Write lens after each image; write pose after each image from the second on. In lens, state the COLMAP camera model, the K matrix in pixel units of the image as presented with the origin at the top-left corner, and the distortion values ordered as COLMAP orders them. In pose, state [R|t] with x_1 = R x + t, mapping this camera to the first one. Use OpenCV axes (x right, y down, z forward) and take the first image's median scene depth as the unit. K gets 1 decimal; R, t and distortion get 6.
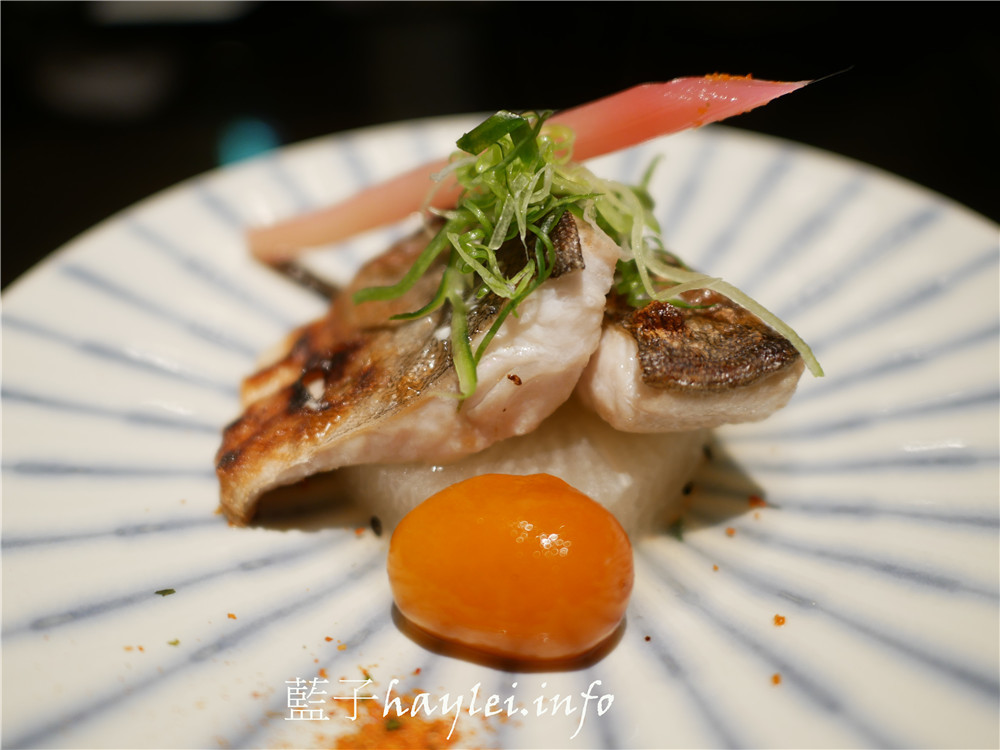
lens RADIAL K [[845.9, 0, 500.0], [0, 845.9, 375.0], [0, 0, 1]] dist [-0.054752, 0.009445]
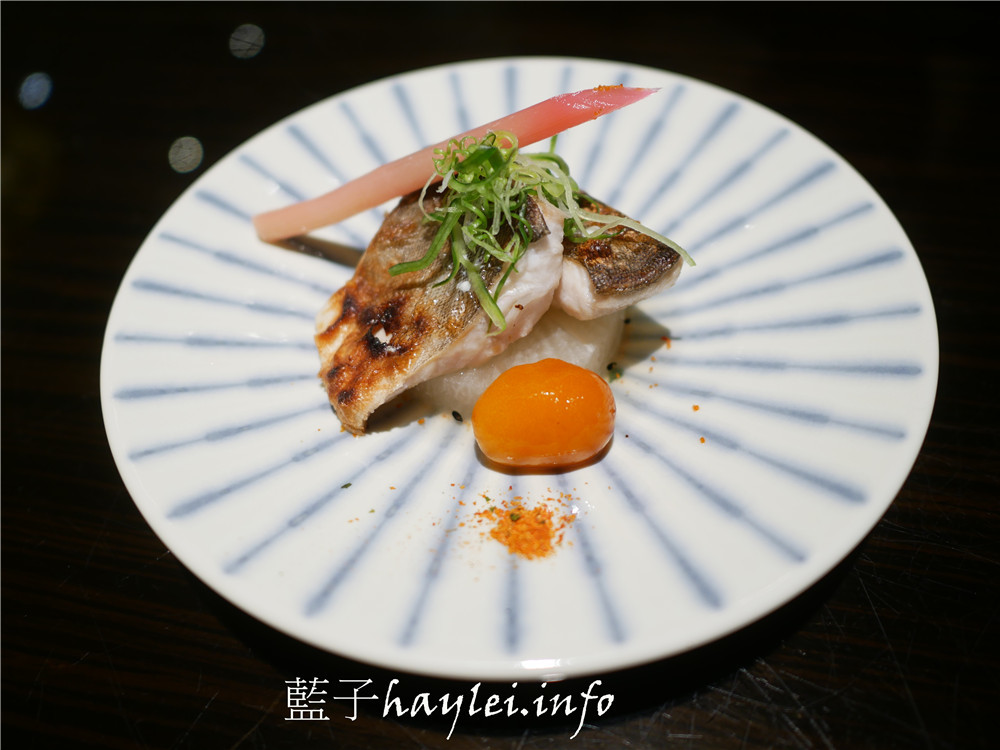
lens RADIAL K [[845.9, 0, 500.0], [0, 845.9, 375.0], [0, 0, 1]] dist [-0.054752, 0.009445]
pose [[0.956463, -0.245182, 0.158319, -0.306784], [0.205013, 0.950510, 0.233454, -0.257442], [-0.207723, -0.190833, 0.959393, -0.577129]]
